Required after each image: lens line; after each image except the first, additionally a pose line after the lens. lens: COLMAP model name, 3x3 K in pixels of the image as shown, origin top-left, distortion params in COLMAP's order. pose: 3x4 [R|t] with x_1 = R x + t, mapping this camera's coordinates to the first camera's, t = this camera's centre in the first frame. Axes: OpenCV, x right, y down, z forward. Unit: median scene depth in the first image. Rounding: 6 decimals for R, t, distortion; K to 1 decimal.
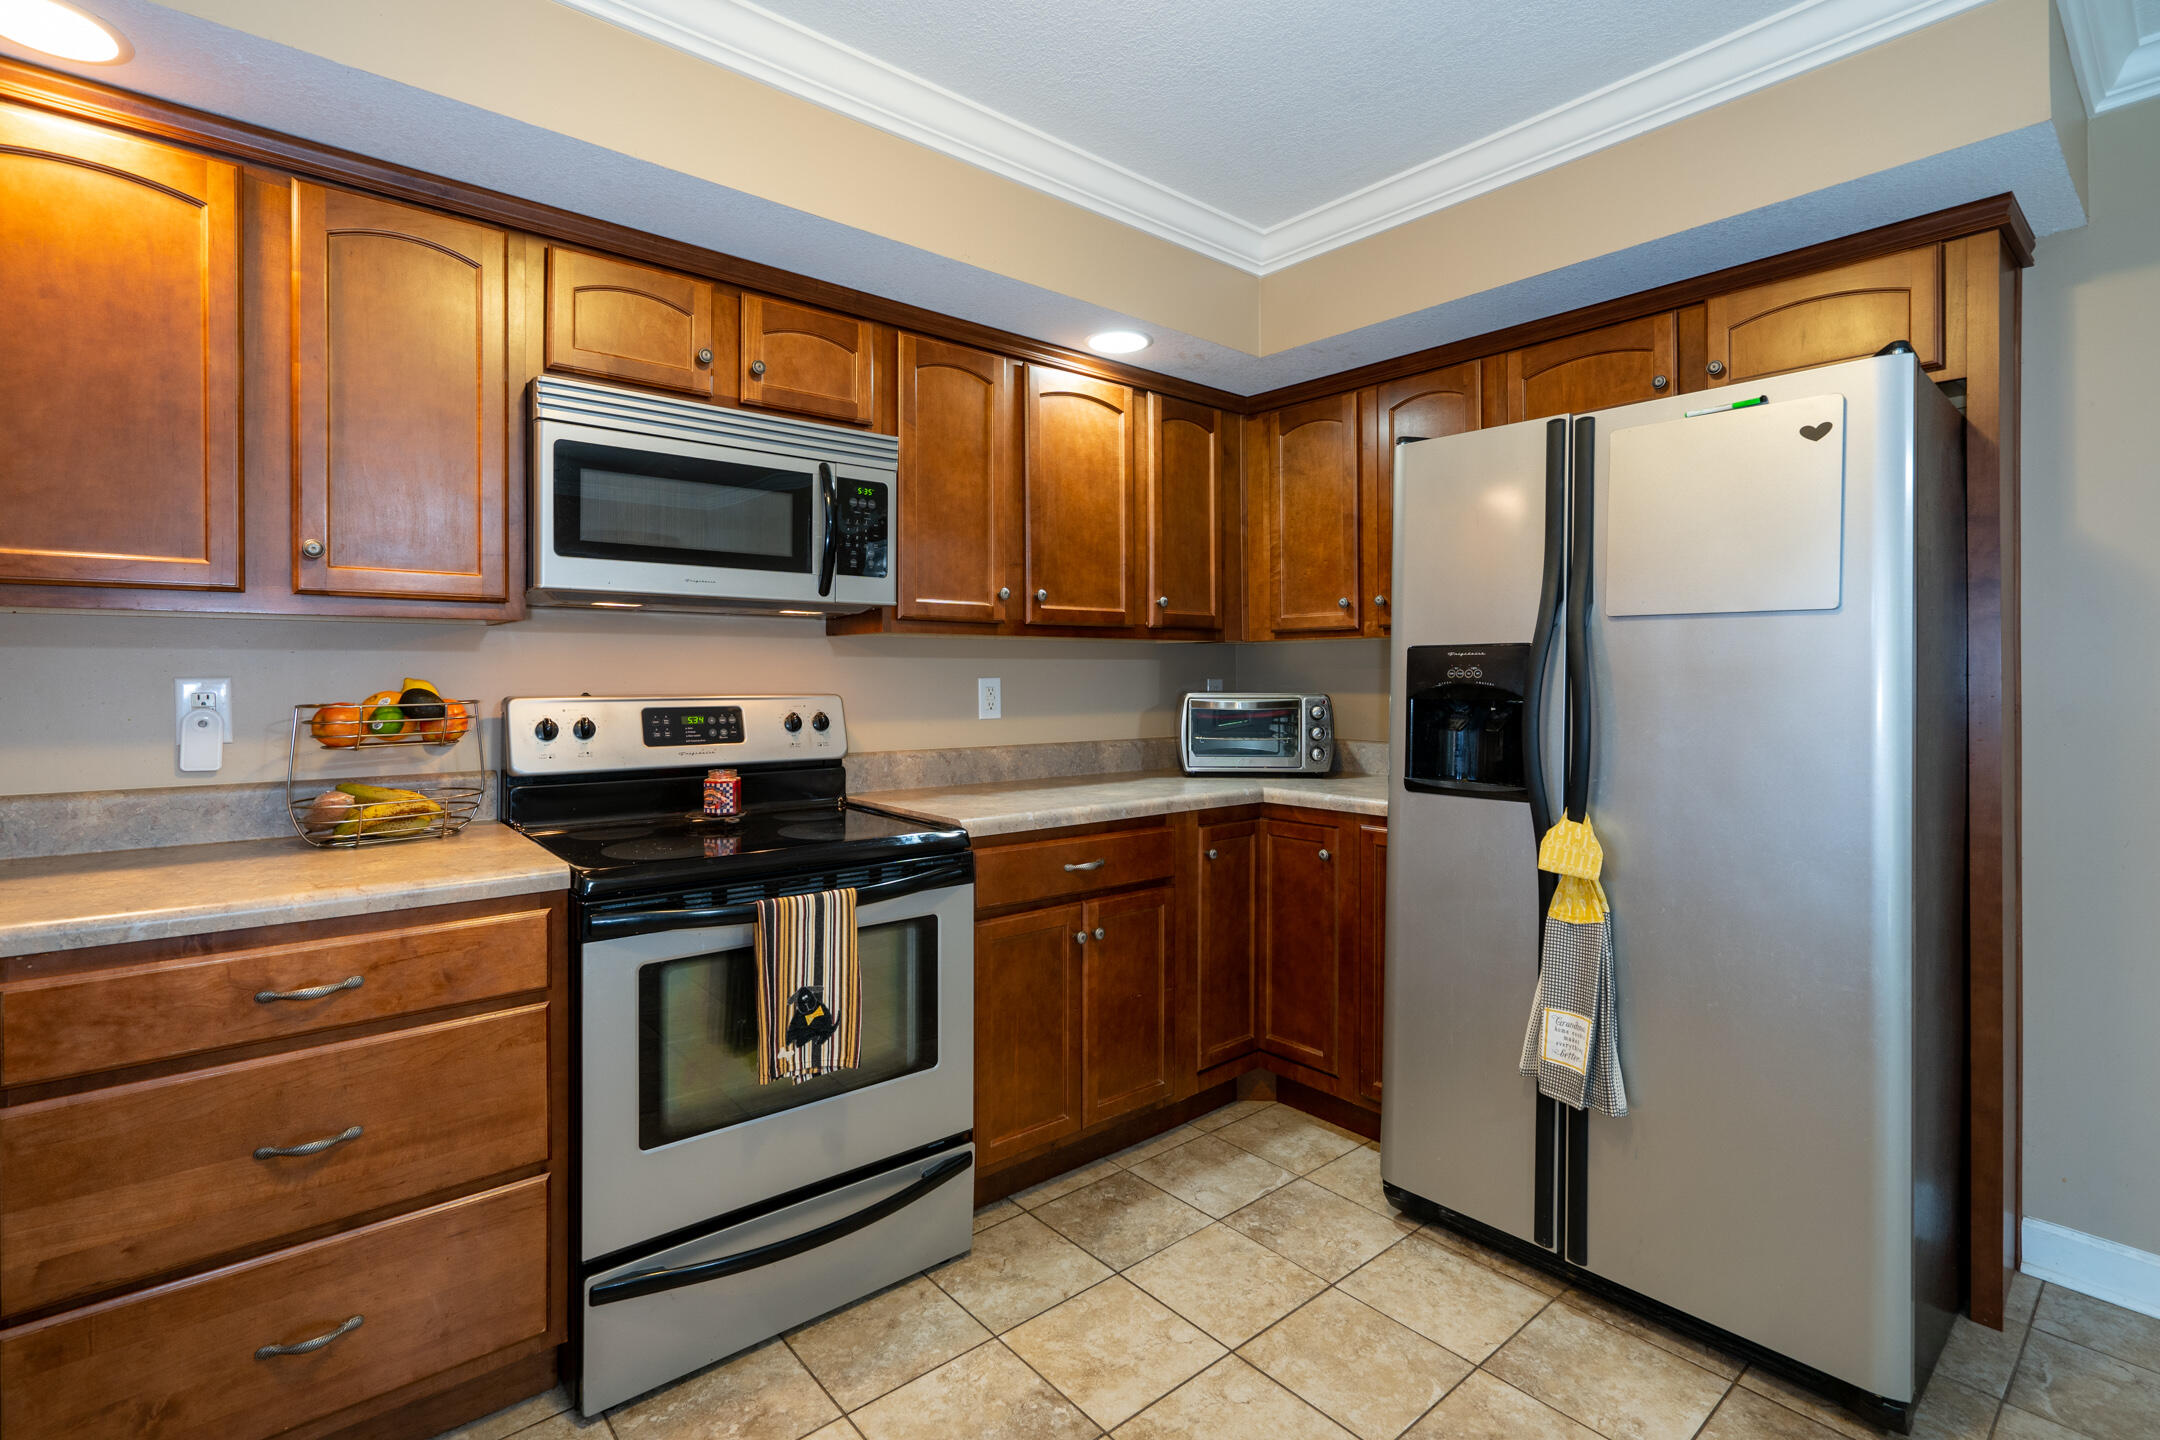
lens RADIAL K [[985.8, 0, 1066.5], [0, 985.8, 677.8], [0, 0, 1]] dist [-0.007353, 0.002712]
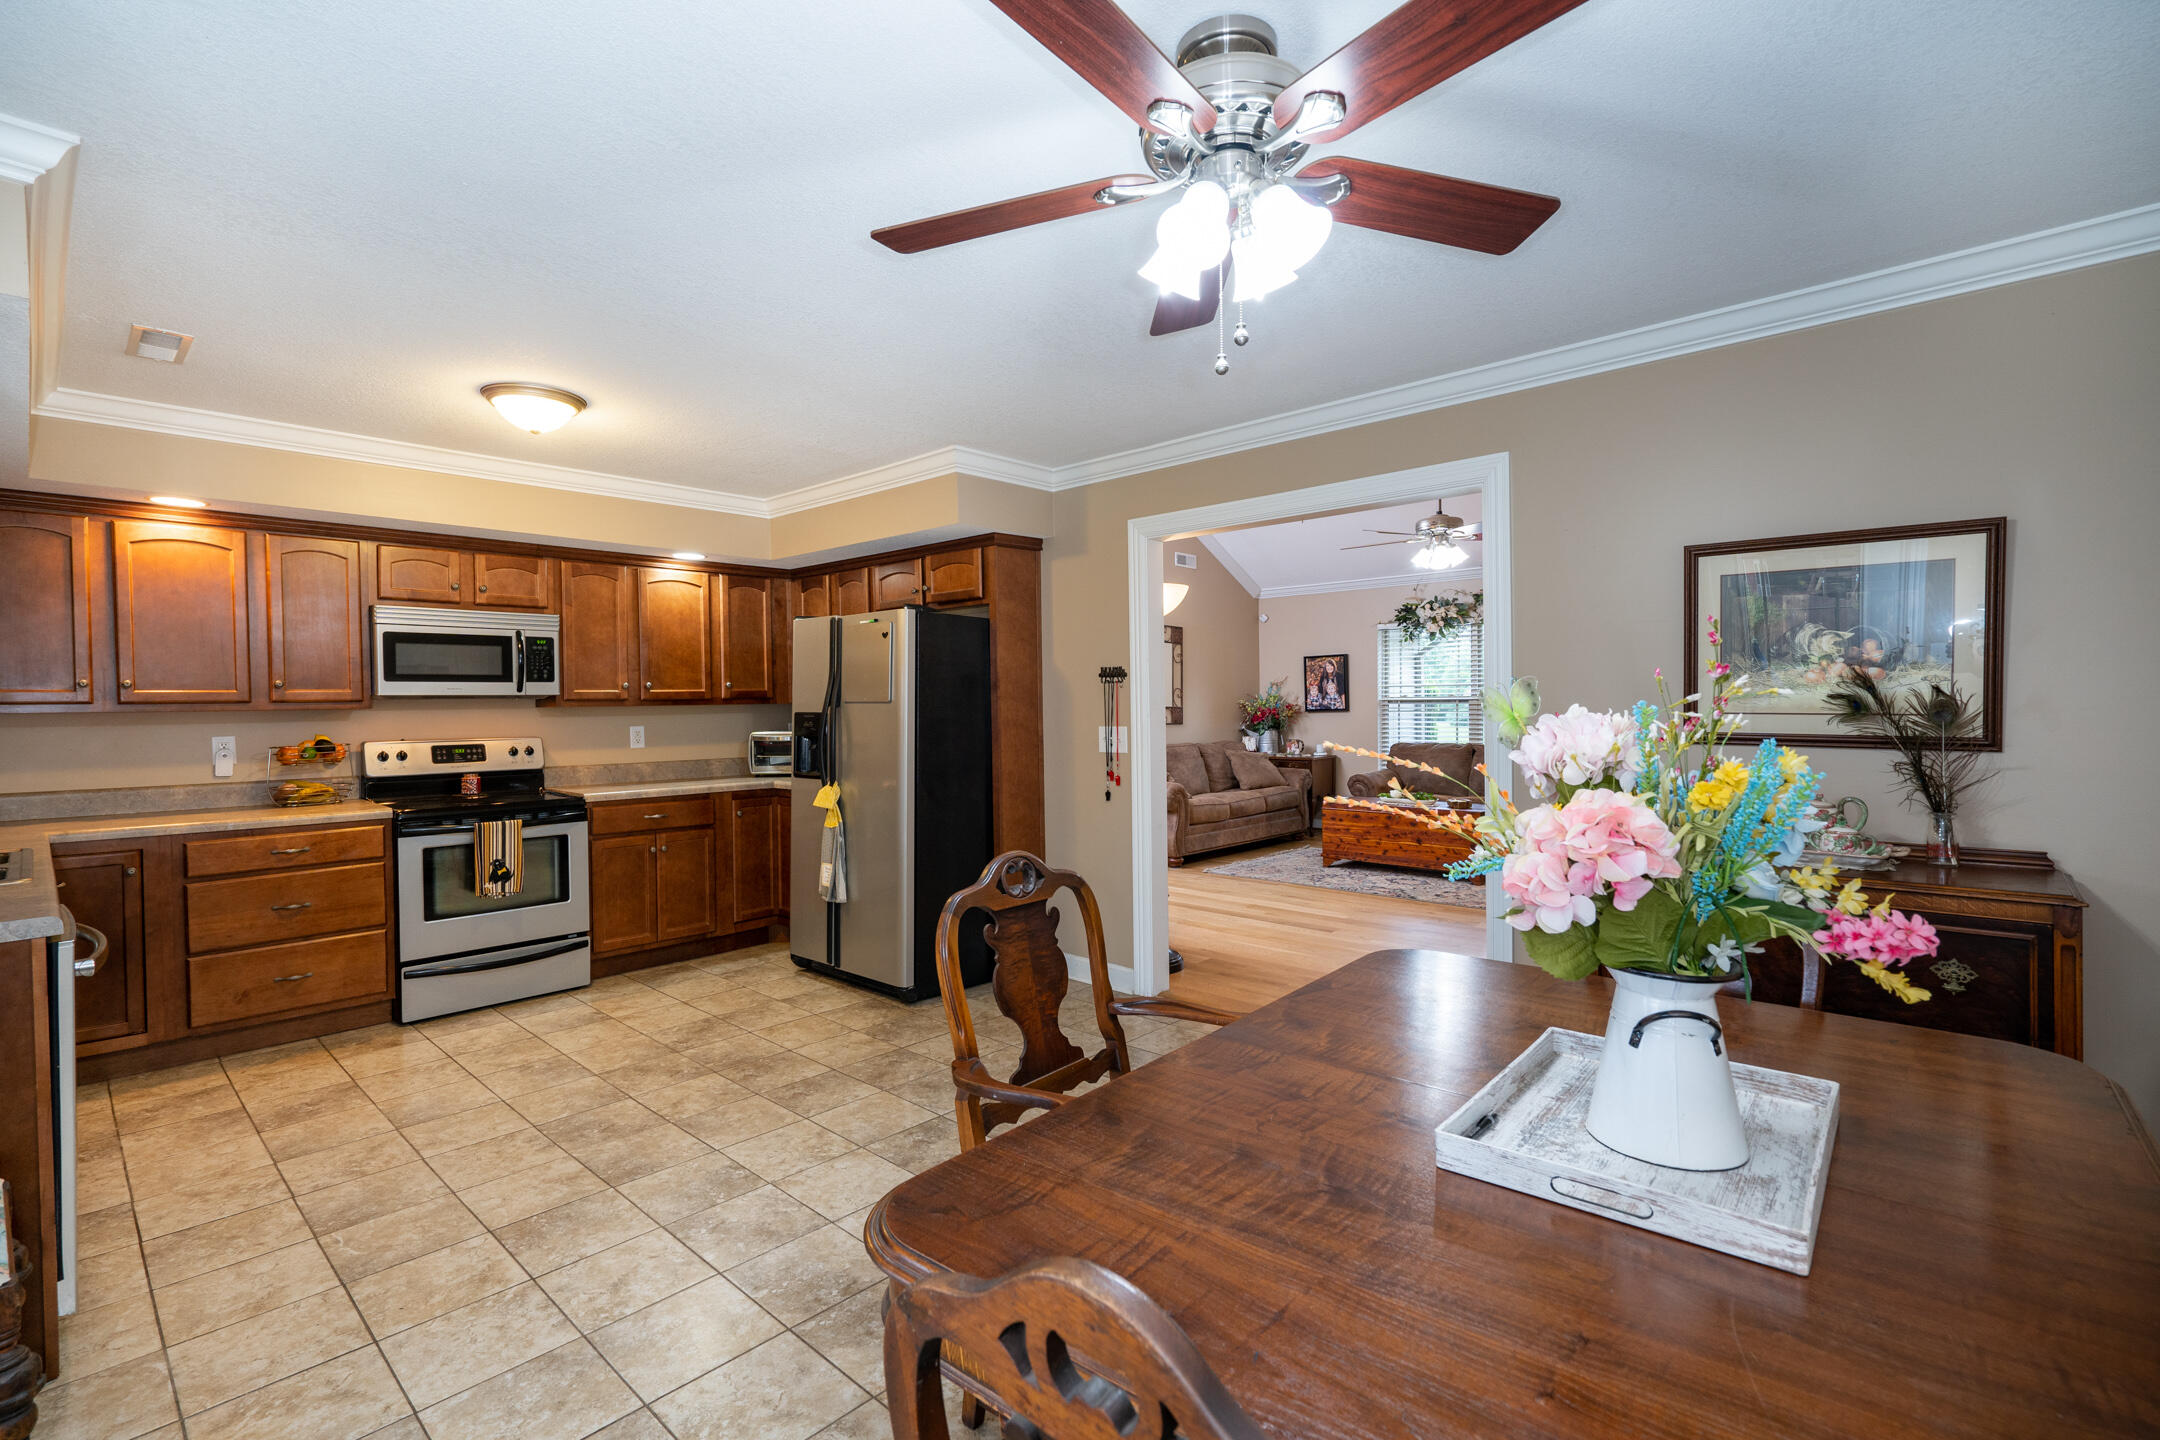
lens RADIAL K [[985.8, 0, 1060.9], [0, 985.8, 717.0], [0, 0, 1]] dist [-0.007353, 0.002712]
pose [[0.994138, -0.014137, 0.107194, 0.751976], [0.012751, 0.999826, 0.013600, -0.046242], [-0.107367, -0.012153, 0.994145, -1.360693]]
